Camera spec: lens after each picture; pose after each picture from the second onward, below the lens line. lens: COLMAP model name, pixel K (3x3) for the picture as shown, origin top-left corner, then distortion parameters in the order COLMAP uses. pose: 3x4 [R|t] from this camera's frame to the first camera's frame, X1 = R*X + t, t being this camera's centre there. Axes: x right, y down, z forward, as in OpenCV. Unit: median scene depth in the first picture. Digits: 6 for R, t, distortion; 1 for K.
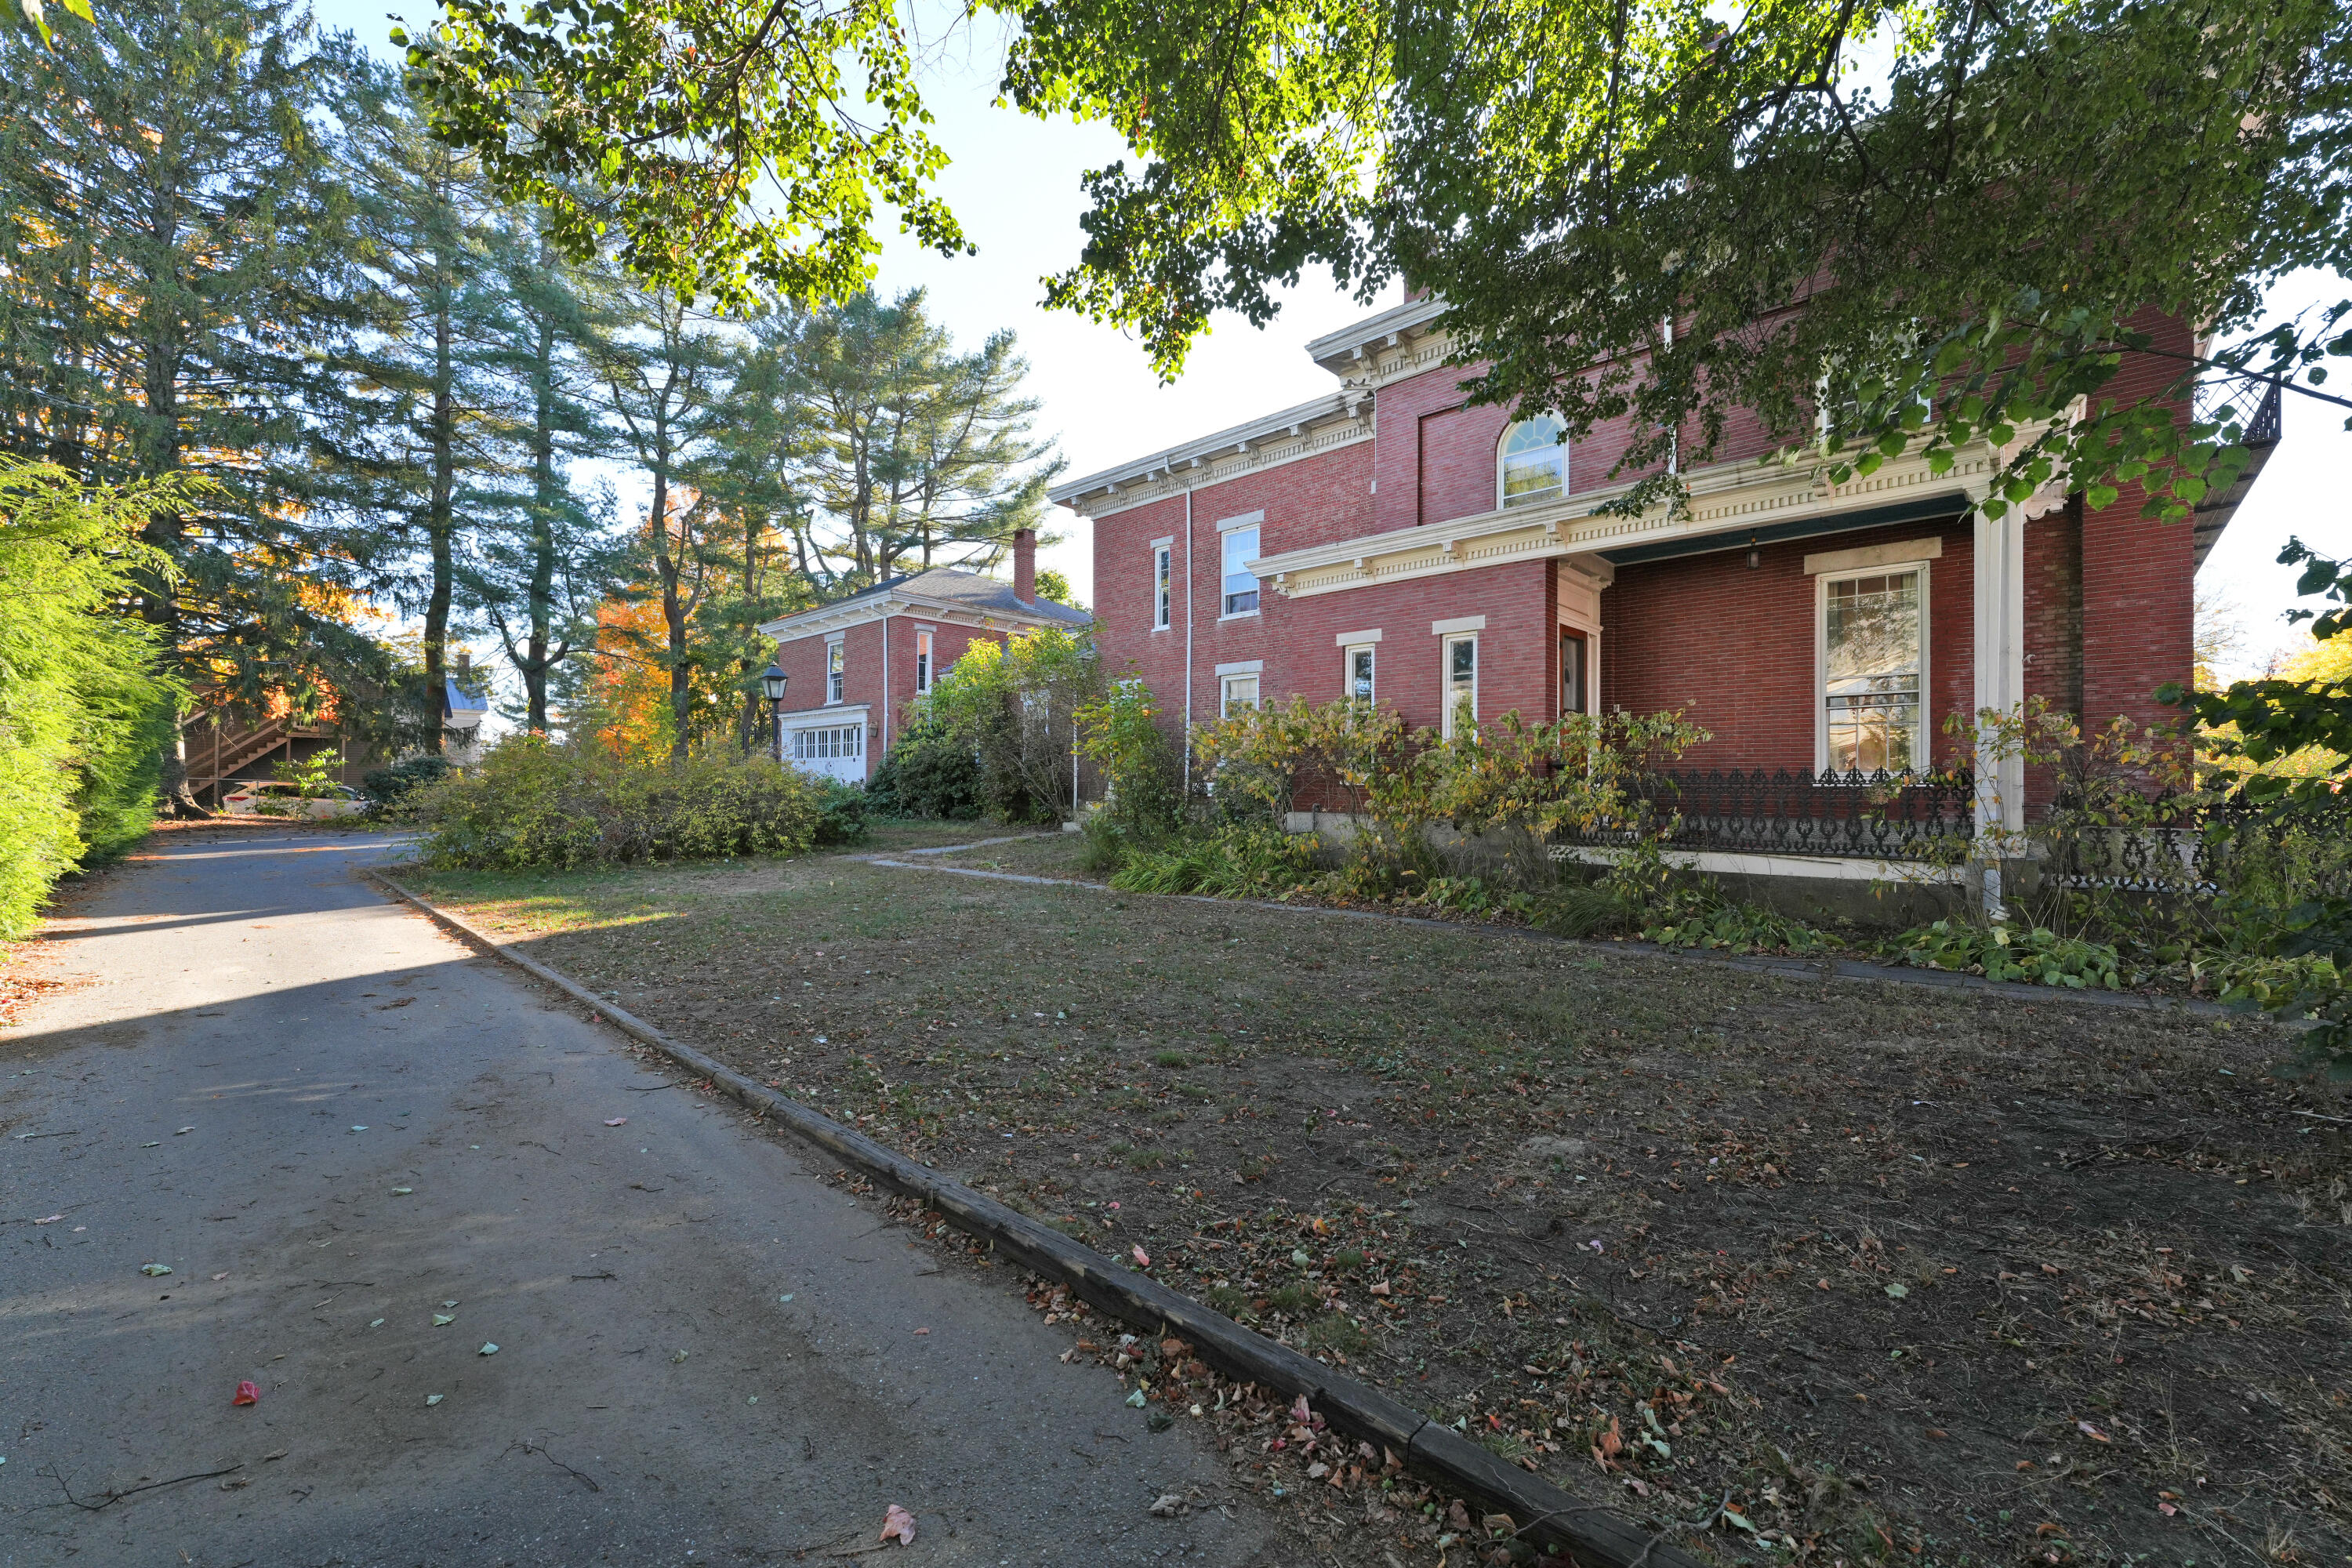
lens RADIAL K [[964.9, 0, 1165.6], [0, 964.9, 777.3], [0, 0, 1]] dist [0.010535, -0.000571]
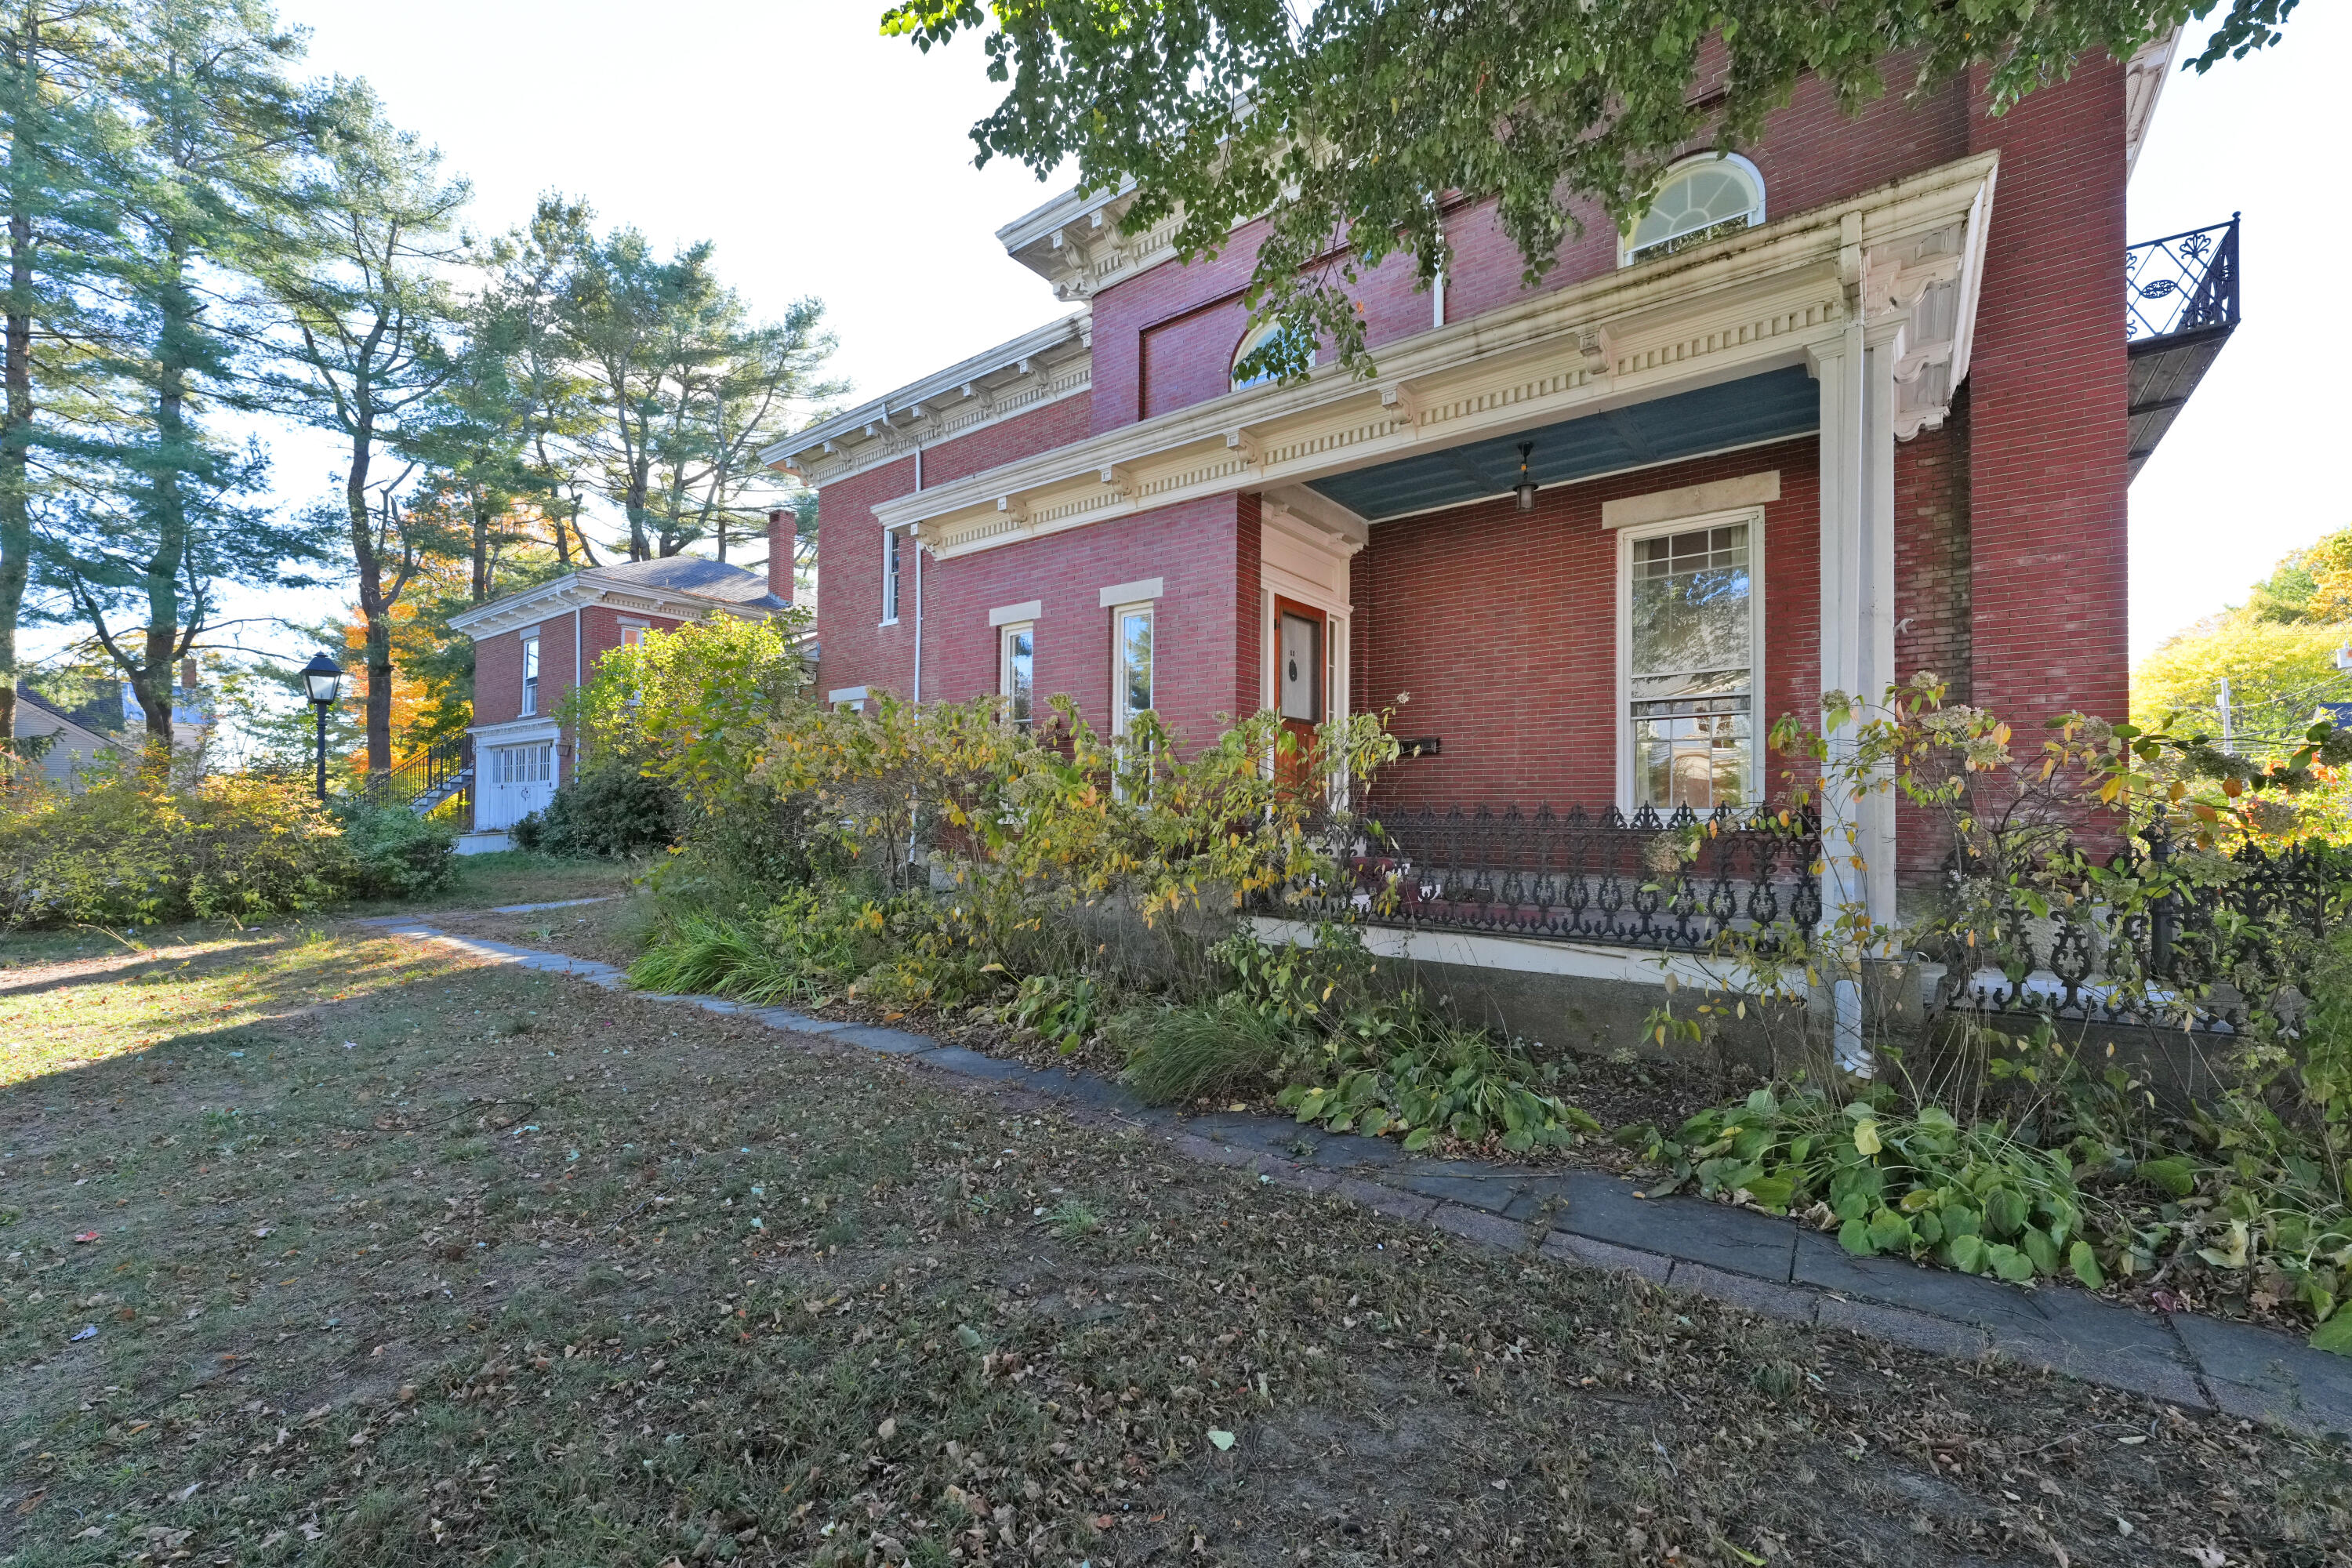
lens RADIAL K [[964.9, 0, 1170.2], [0, 964.9, 800.2], [0, 0, 1]] dist [0.010535, -0.000571]
pose [[0.995373, 0.004278, 0.095988, 0.132676], [-0.003825, 0.999981, -0.004905, -0.003159], [-0.096007, 0.004515, 0.995370, 0.156548]]
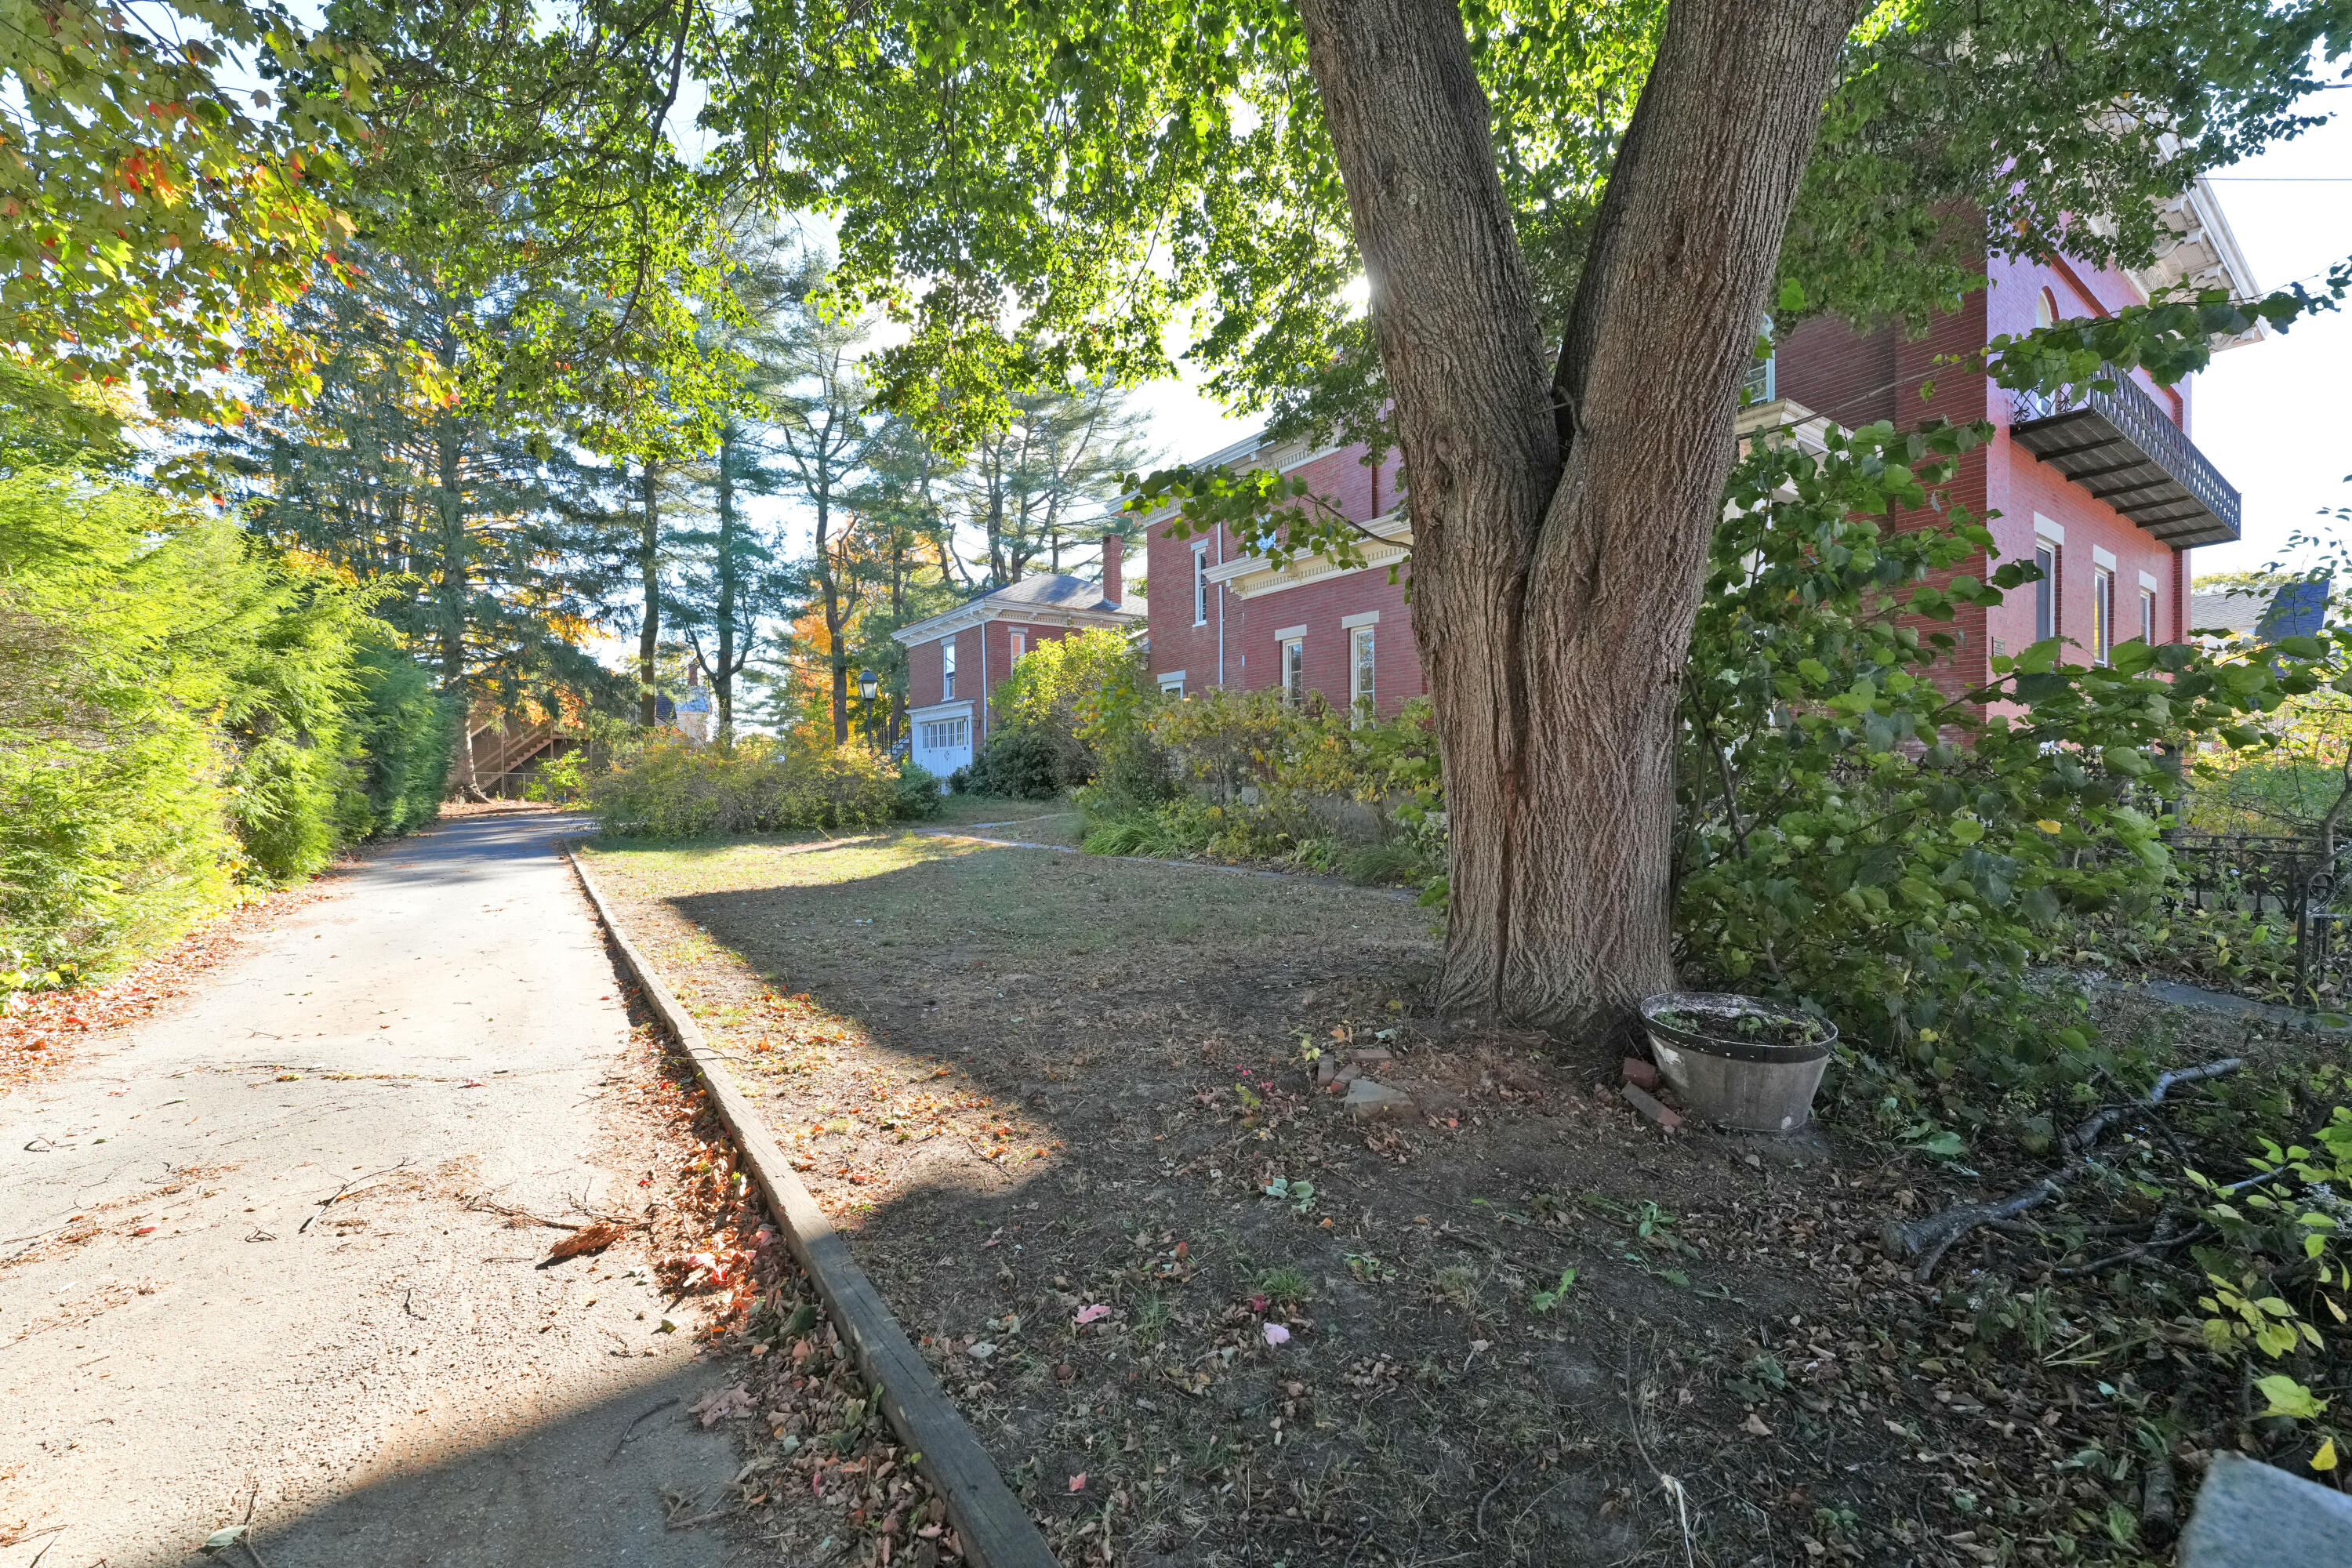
lens RADIAL K [[964.9, 0, 1163.1], [0, 964.9, 773.9], [0, 0, 1]] dist [0.010535, -0.000571]
pose [[0.980006, -0.014908, -0.198407, 0.149386], [0.017617, 0.999774, 0.011896, 0.003157], [0.198185, -0.015153, 0.980047, -0.082447]]
